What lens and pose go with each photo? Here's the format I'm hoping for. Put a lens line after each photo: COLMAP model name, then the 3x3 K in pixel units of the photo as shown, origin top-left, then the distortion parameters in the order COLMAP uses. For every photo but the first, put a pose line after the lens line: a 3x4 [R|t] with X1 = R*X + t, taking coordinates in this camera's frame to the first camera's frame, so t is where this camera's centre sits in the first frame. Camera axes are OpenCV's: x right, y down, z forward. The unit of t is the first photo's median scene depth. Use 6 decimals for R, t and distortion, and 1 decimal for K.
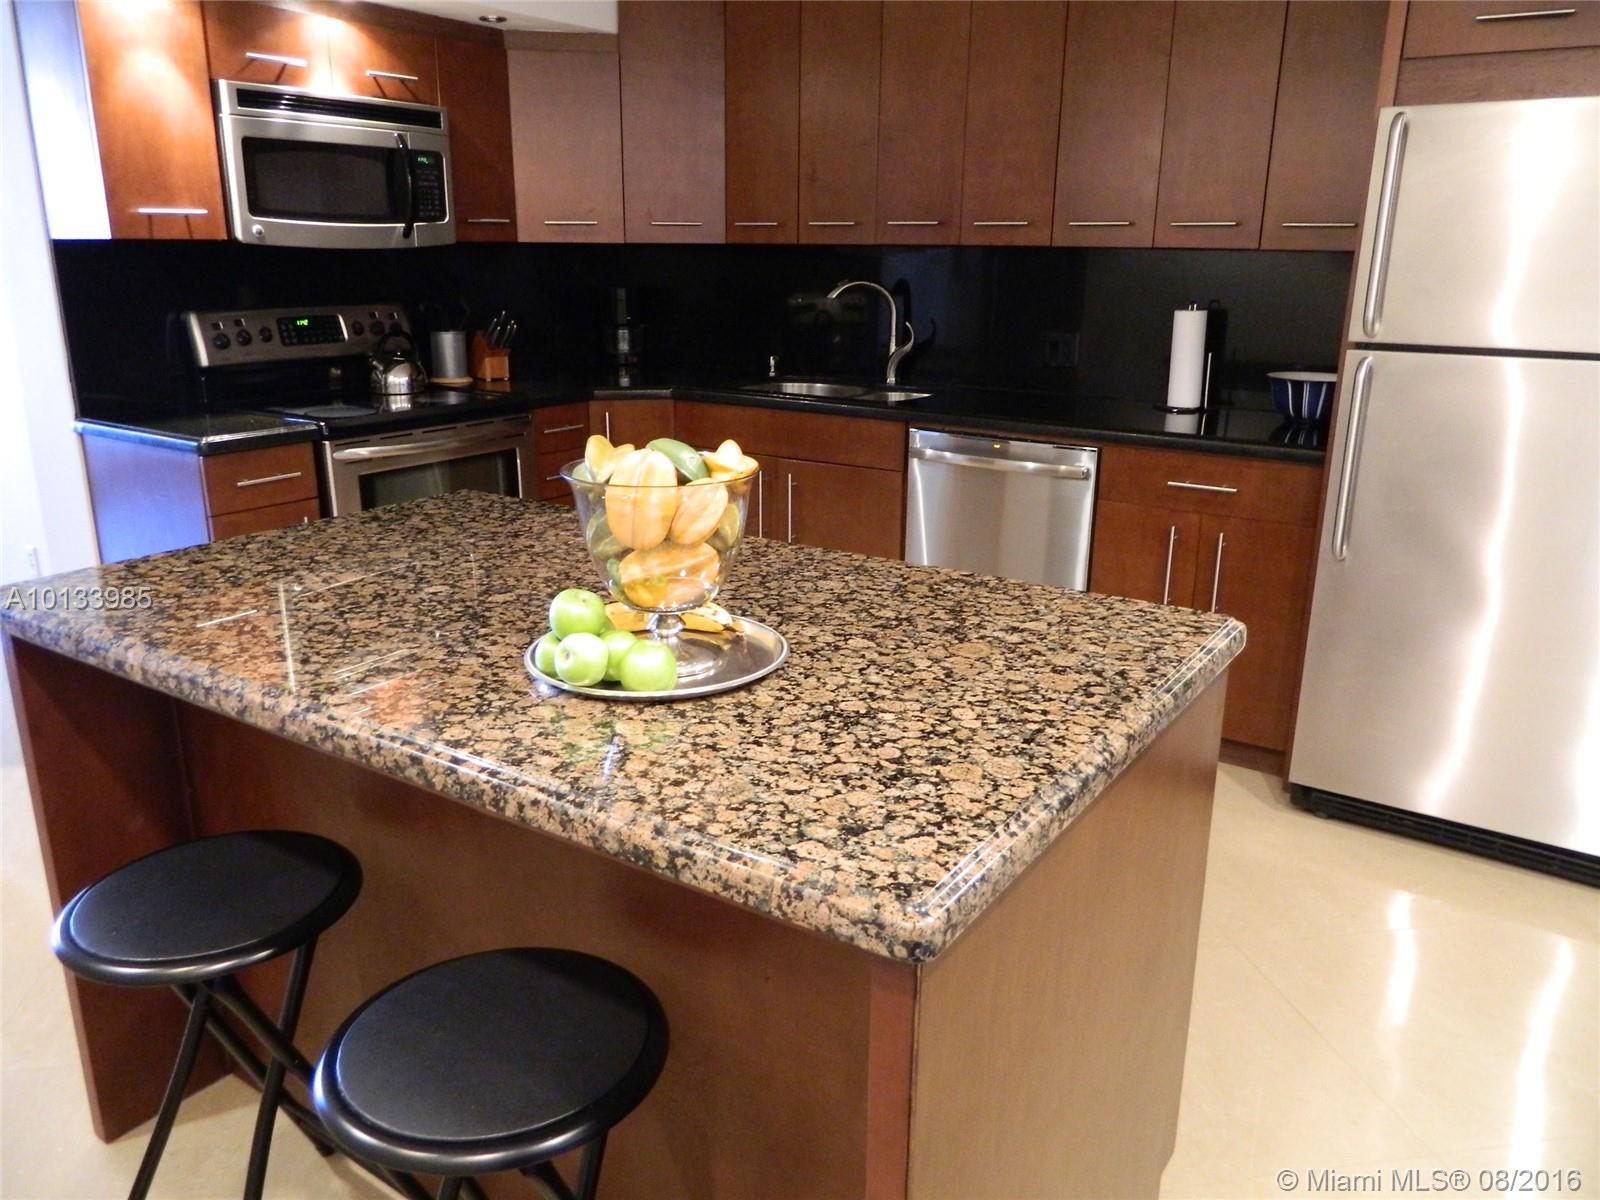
lens RADIAL K [[1213.2, 0, 791.4], [0, 1213.2, 597.8], [0, 0, 1]] dist [0.025572, -0.010721]
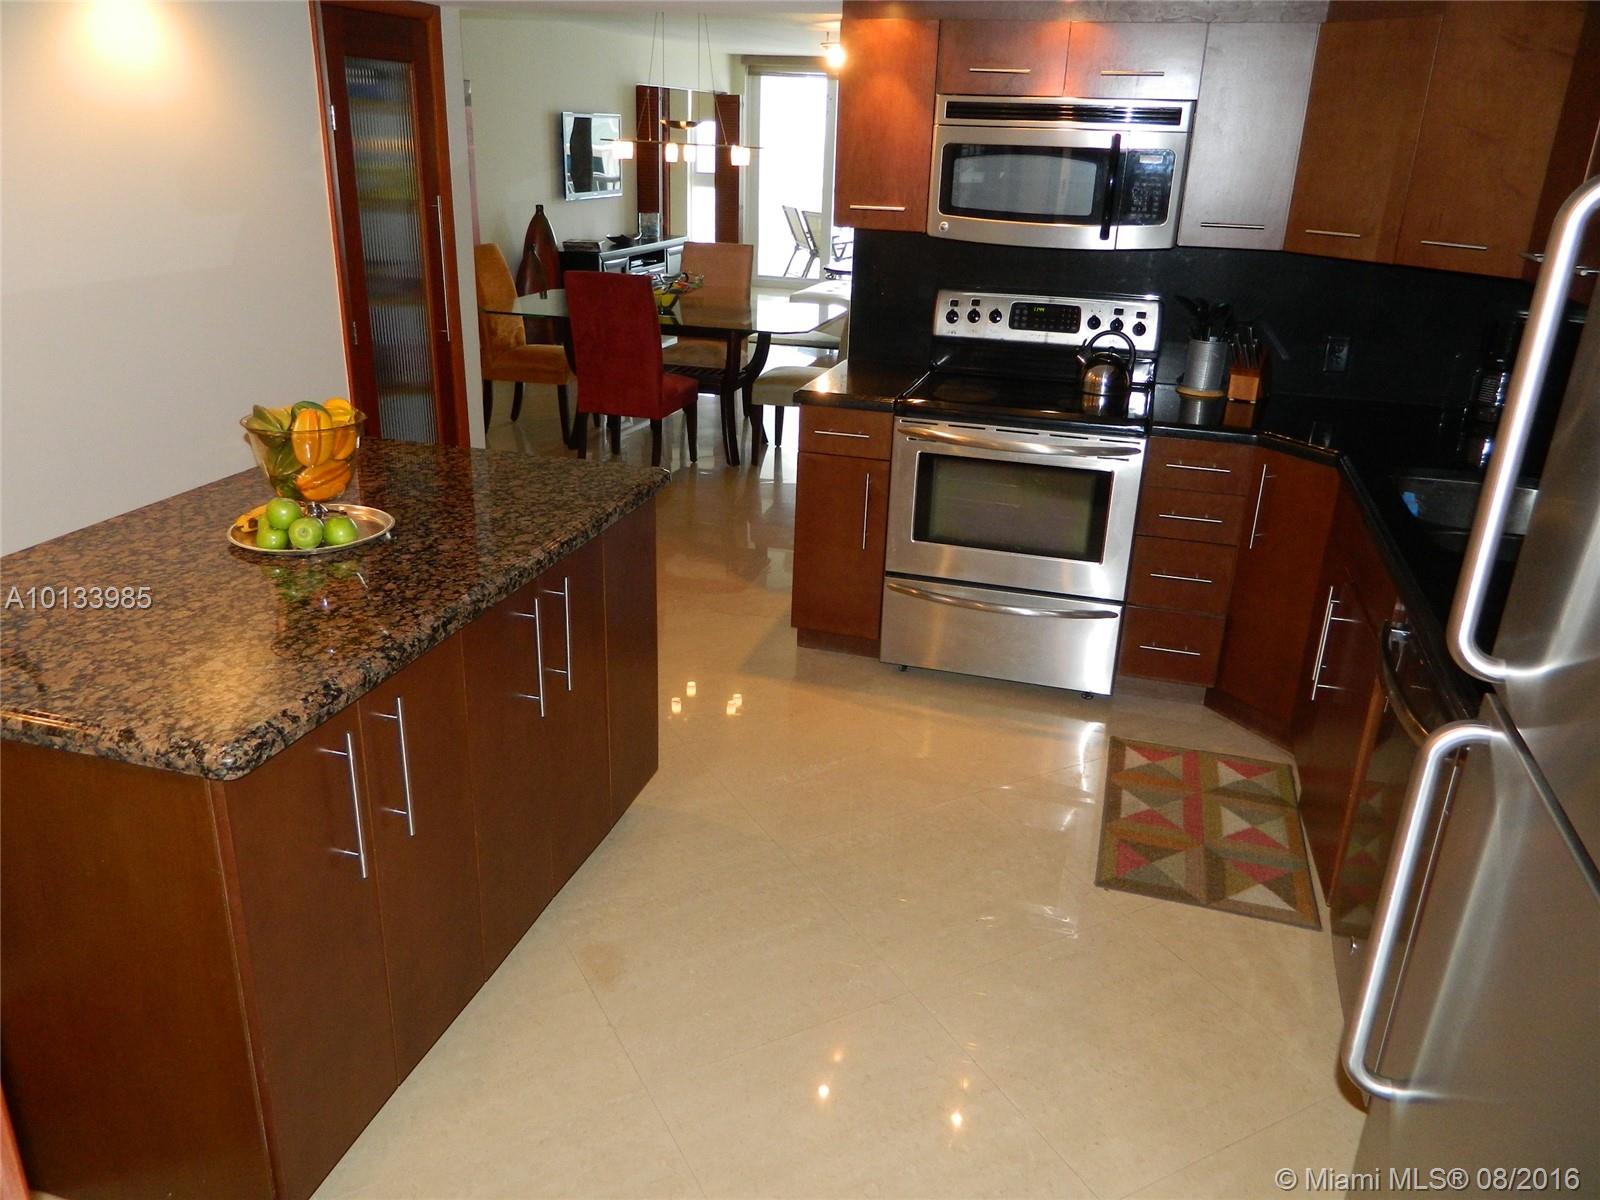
lens RADIAL K [[1213.2, 0, 799.5], [0, 1213.2, 604.7], [0, 0, 1]] dist [0.025572, -0.010721]
pose [[0.318674, 0.359435, -0.877071, 0.653060], [-0.299281, 0.916134, 0.266702, -0.240757], [0.899376, 0.177499, 0.399520, 0.487939]]
